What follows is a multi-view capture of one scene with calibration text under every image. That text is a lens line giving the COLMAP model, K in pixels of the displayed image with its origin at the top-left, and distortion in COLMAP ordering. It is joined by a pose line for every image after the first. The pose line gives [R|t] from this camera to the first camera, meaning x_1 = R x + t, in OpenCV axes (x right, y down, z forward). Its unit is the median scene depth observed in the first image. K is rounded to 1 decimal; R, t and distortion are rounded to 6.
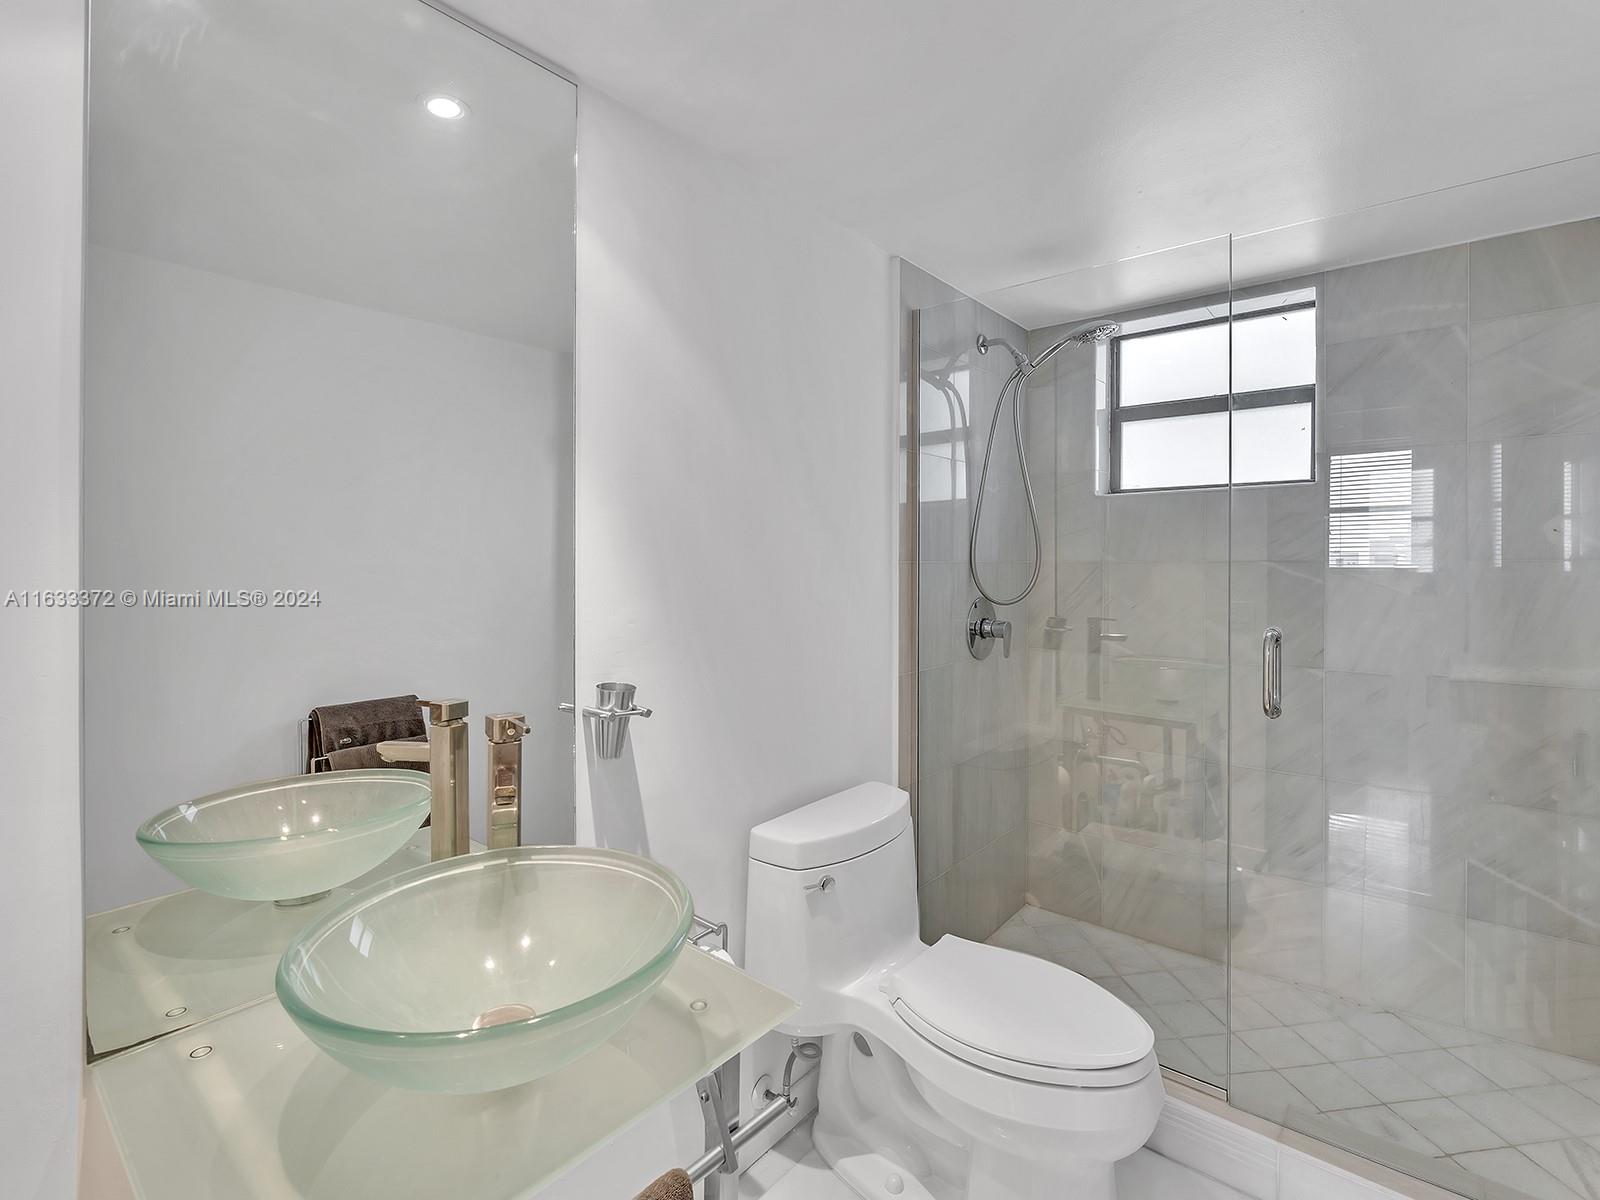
lens RADIAL K [[788.4, 0, 764.6], [0, 788.4, 557.9], [0, 0, 1]] dist [-0.007120, -0.000026]
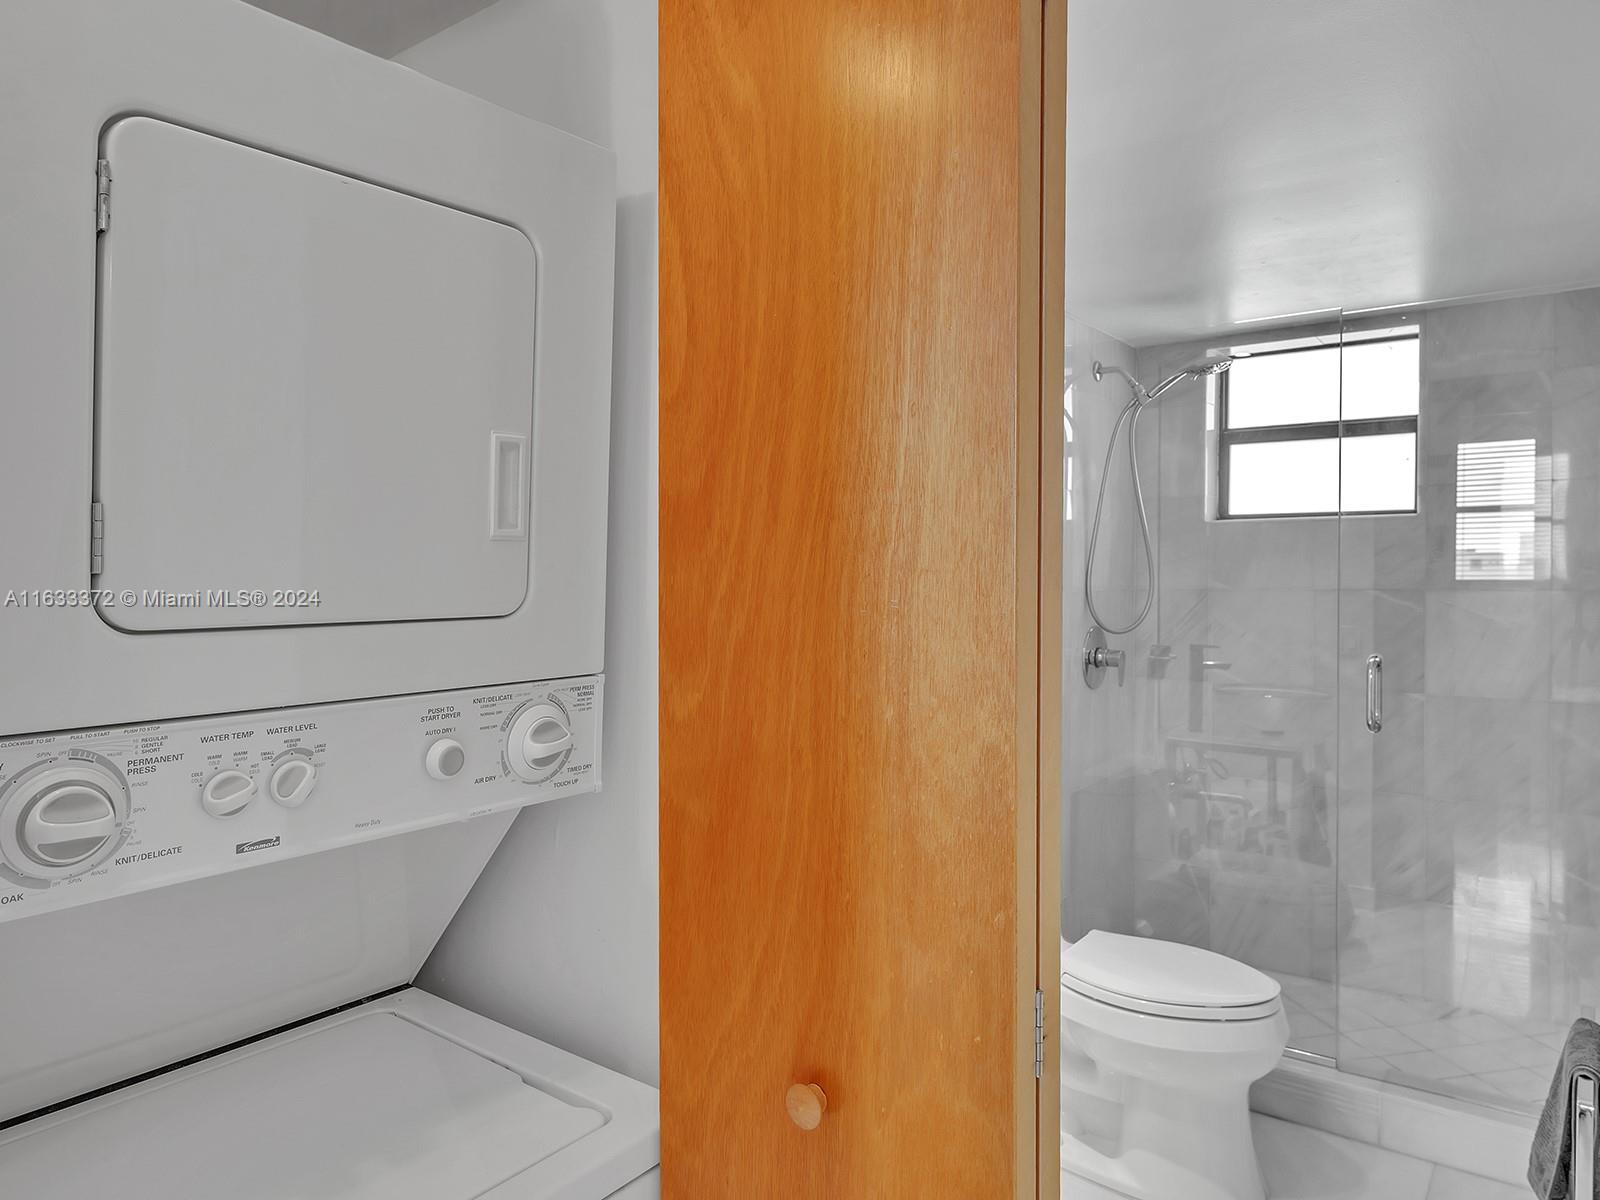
lens RADIAL K [[1037.6, 0, 809.3], [0, 1037.6, 585.7], [0, 0, 1]] dist [-0.001313, -0.004106]
pose [[0.997639, -0.009534, 0.068005, -0.171173], [0.008198, 0.999768, 0.019894, -0.029708], [-0.068179, -0.019290, 0.997487, -0.274840]]
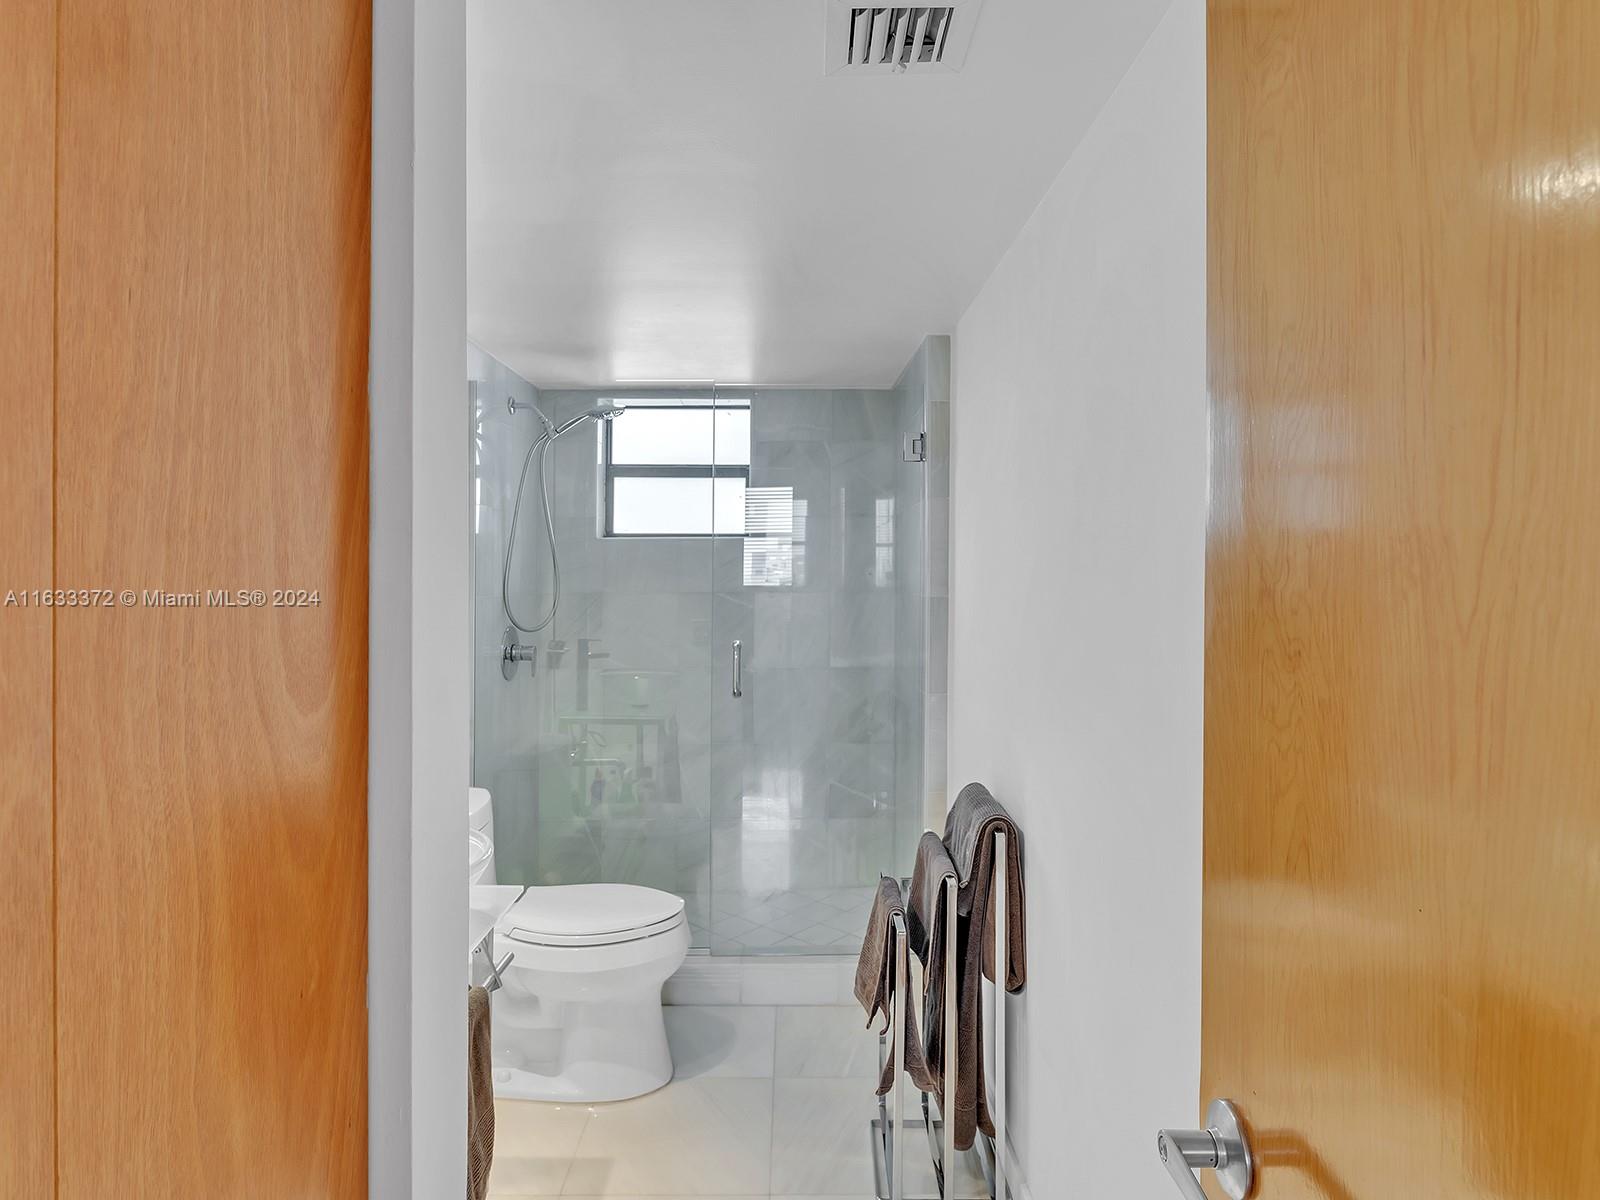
lens RADIAL K [[884.0, 0, 792.7], [0, 884.0, 584.2], [0, 0, 1]] dist [-0.018322, 0.000370]
pose [[0.769322, -0.011526, 0.638757, -0.227405], [0.002687, 0.999887, 0.014806, -0.028715], [-0.638856, -0.009675, 0.769266, -0.249144]]
